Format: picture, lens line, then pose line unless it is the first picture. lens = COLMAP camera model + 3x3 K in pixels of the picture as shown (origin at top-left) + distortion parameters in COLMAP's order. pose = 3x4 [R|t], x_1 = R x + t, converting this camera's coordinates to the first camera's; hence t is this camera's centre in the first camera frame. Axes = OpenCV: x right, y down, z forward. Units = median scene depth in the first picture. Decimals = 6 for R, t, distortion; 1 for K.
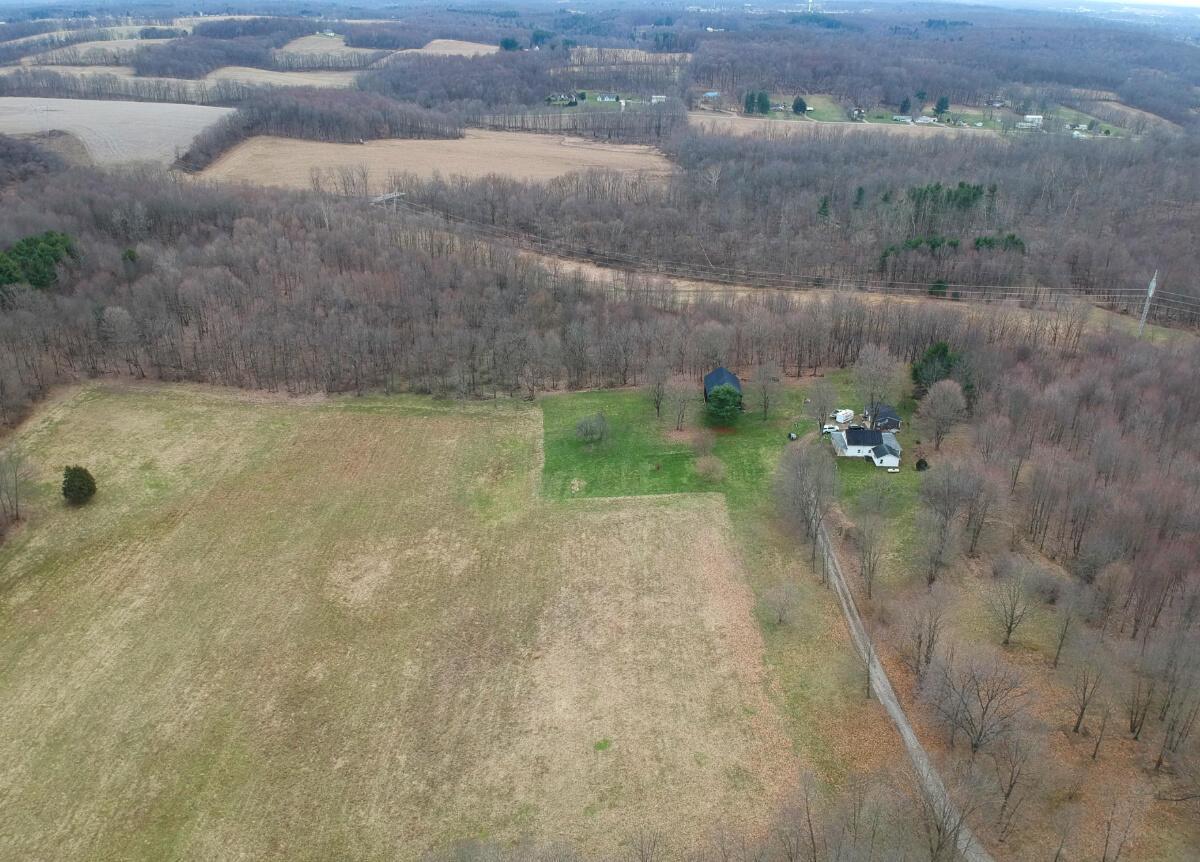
lens RADIAL K [[893.7, 0, 600.0], [0, 893.7, 431.0], [0, 0, 1]] dist [0.030598, -0.000970]
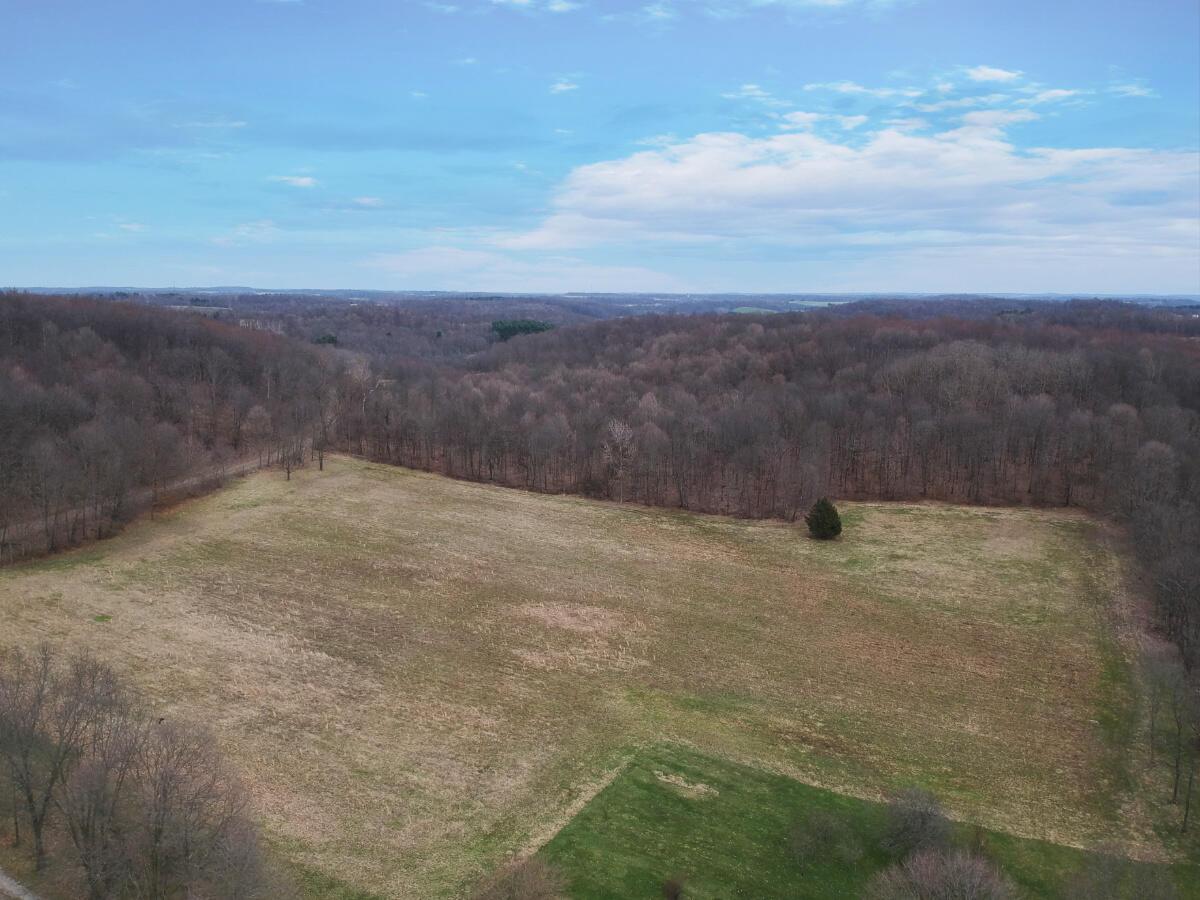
lens RADIAL K [[863.8, 0, 600.0], [0, 863.8, 450.0], [0, 0, 1]] dist [0.122265, -0.239907]
pose [[-0.416672, 0.155067, -0.895734, 0.382043], [-0.414864, 0.844314, 0.339149, -0.228565], [0.808871, 0.512921, -0.287470, 1.014946]]
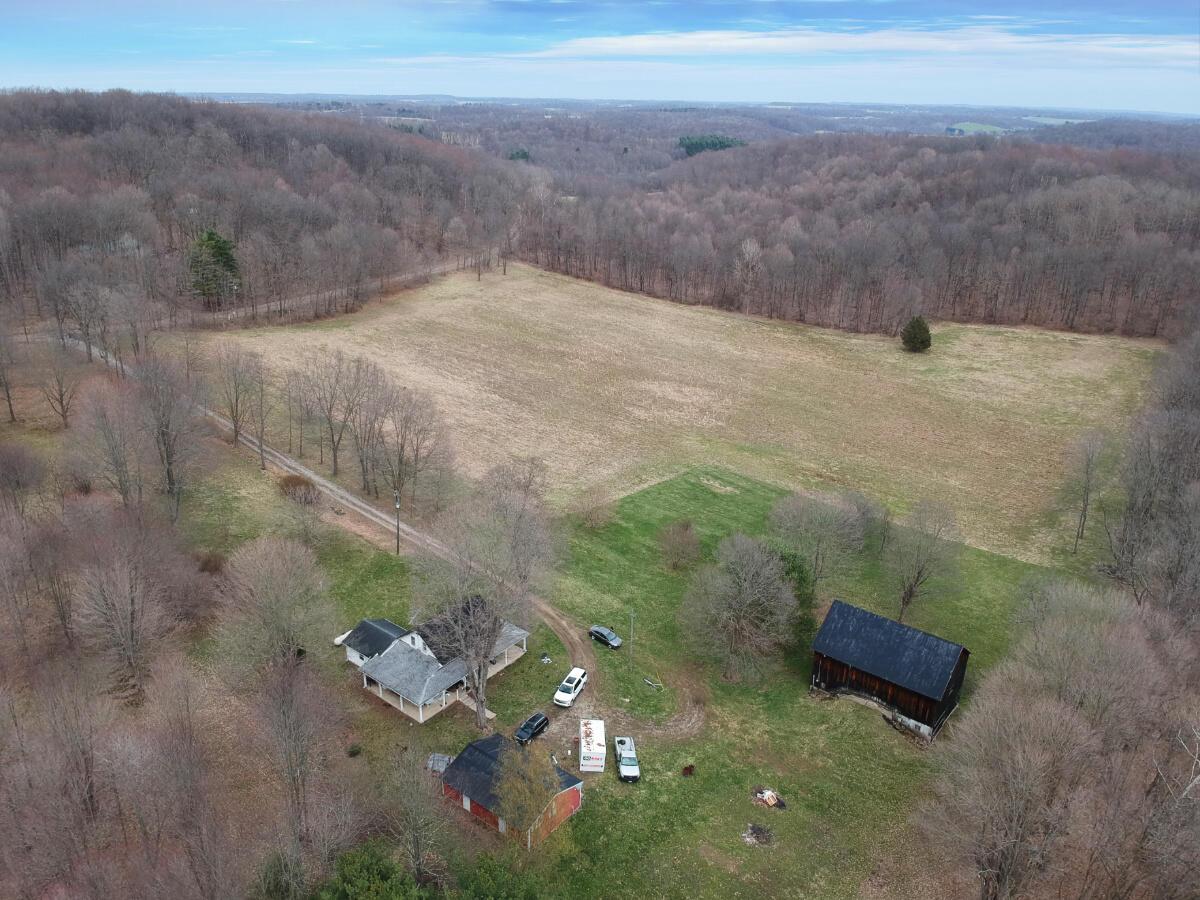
lens RADIAL K [[863.8, 0, 600.0], [0, 863.8, 450.0], [0, 0, 1]] dist [0.122265, -0.239907]
pose [[-0.603898, 0.284829, -0.744432, 0.543003], [-0.371562, 0.725683, 0.579074, -0.328911], [0.705159, 0.626304, -0.332407, 1.155547]]
